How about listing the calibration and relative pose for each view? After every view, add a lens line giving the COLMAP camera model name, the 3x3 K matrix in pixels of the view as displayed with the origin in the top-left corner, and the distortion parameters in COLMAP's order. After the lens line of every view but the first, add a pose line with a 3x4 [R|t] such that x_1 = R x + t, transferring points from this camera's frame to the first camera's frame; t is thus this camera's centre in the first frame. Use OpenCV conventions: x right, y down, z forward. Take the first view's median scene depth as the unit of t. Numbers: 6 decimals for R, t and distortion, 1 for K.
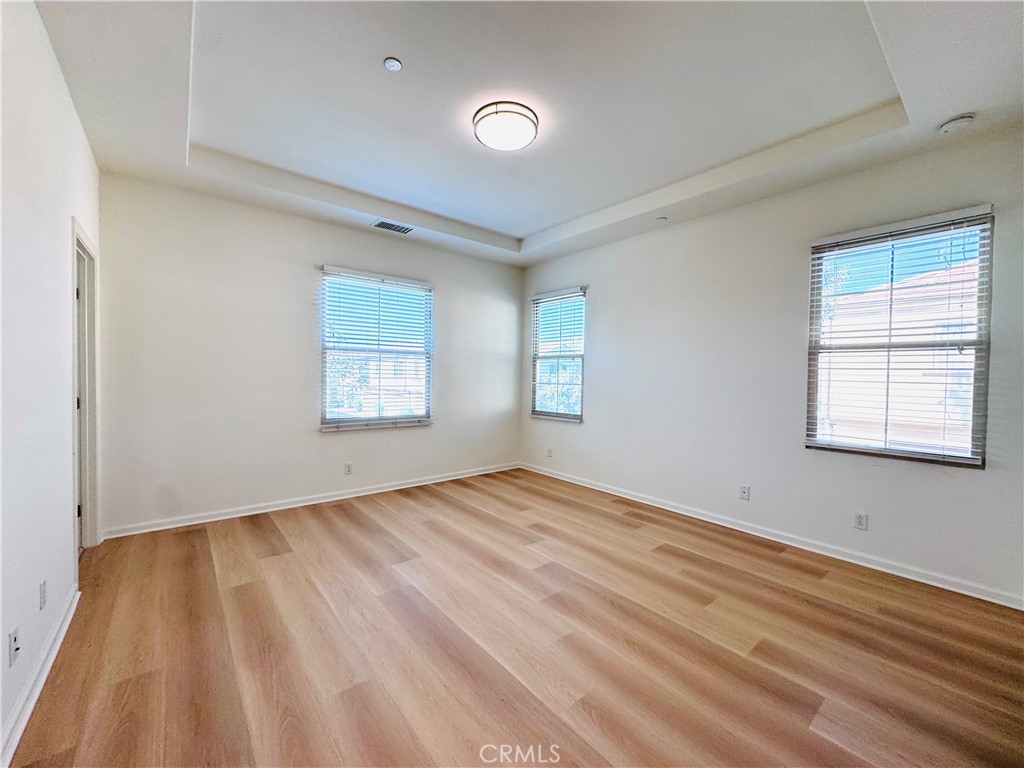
lens RADIAL K [[408.6, 0, 513.3], [0, 408.6, 388.8], [0, 0, 1]] dist [-0.002097, 0.000280]
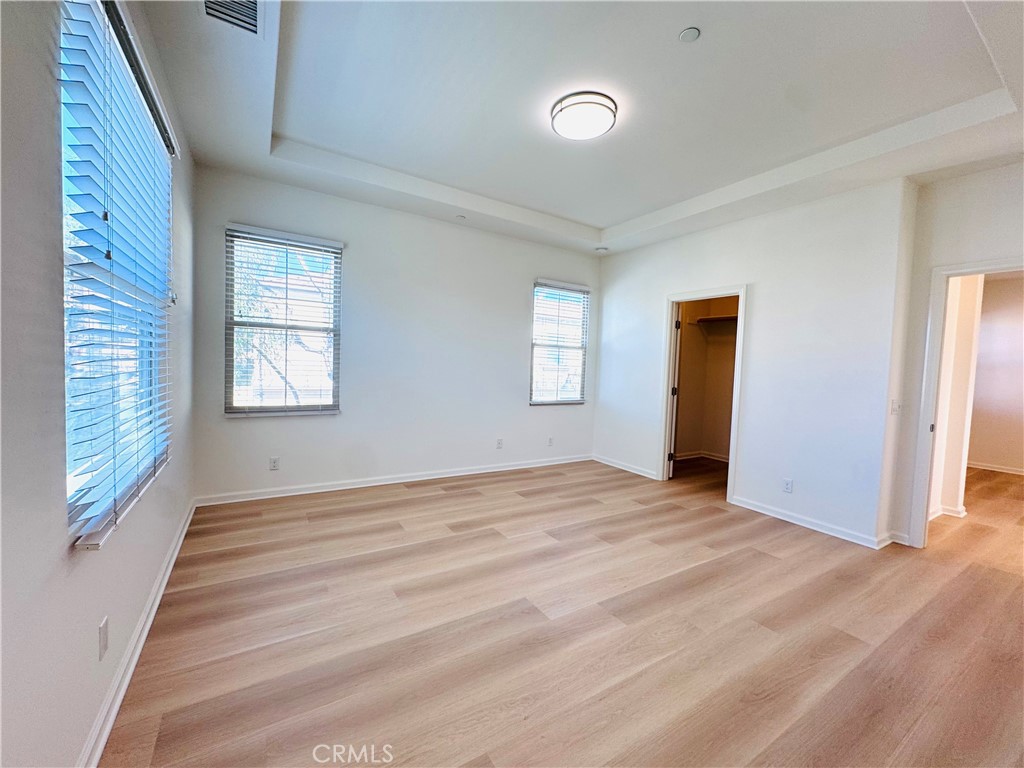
lens RADIAL K [[408.6, 0, 509.5], [0, 408.6, 387.6], [0, 0, 1]] dist [-0.002097, 0.000280]
pose [[0.140189, -0.067253, 0.987838, -0.909977], [-0.003417, 0.997652, 0.068406, -0.038982], [-0.990119, -0.012965, 0.139630, 0.868886]]
